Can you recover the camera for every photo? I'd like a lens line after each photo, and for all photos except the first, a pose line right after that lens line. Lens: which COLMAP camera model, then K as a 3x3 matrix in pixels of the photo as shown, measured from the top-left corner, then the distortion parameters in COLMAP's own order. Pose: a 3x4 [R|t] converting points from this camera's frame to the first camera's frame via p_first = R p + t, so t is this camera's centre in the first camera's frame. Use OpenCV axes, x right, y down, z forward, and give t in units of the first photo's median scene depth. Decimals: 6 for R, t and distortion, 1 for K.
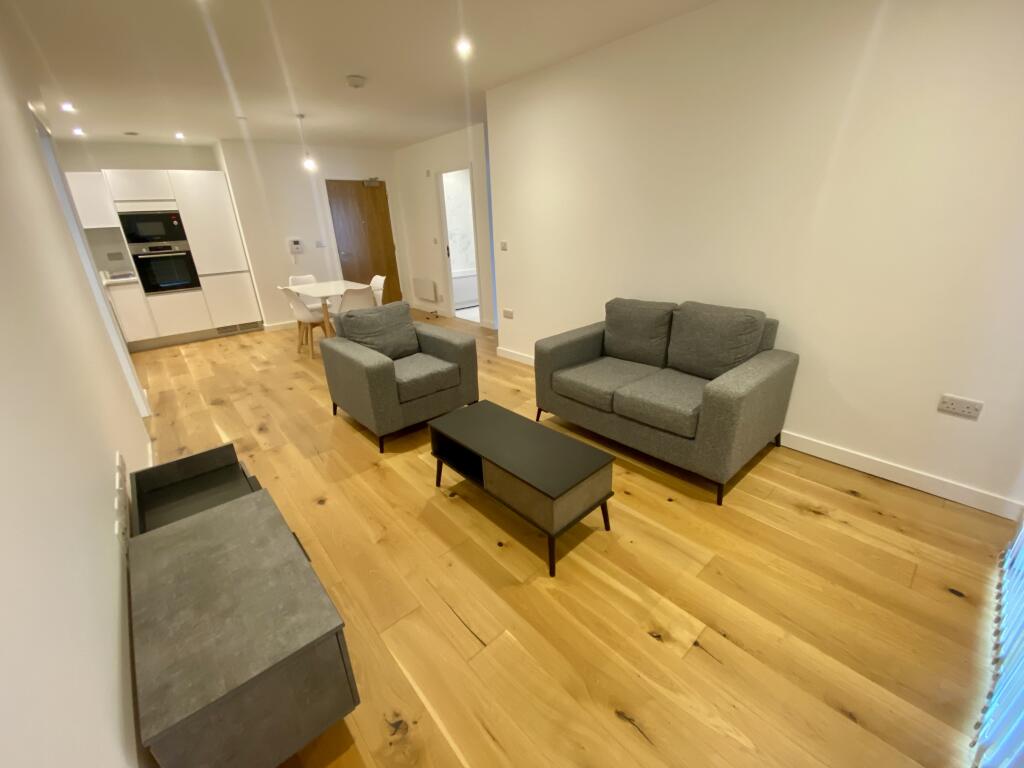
lens RADIAL K [[411.1, 0, 512.0], [0, 411.1, 384.0], [0, 0, 1]] dist [0.006814, -0.014116]
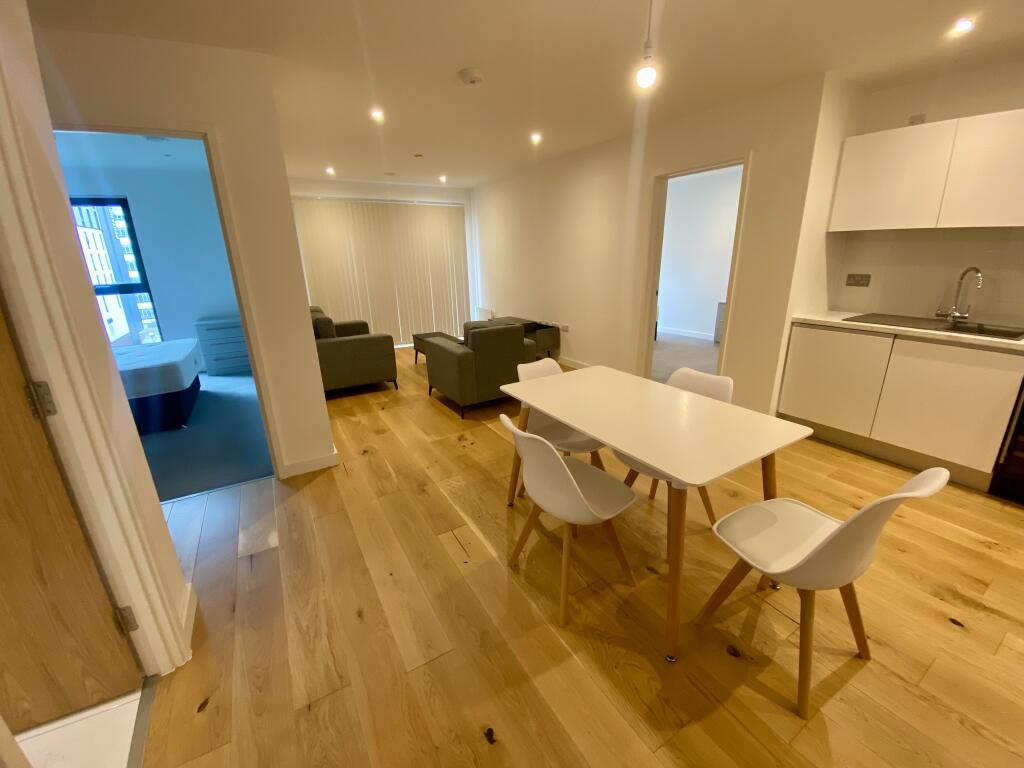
lens RADIAL K [[411.1, 0, 512.0], [0, 411.1, 384.0], [0, 0, 1]] dist [0.006814, -0.014116]
pose [[-0.981485, -0.001773, 0.191528, -0.379938], [0.119789, 0.774579, 0.621029, -0.474421], [-0.149455, 0.632474, -0.760026, 1.224069]]
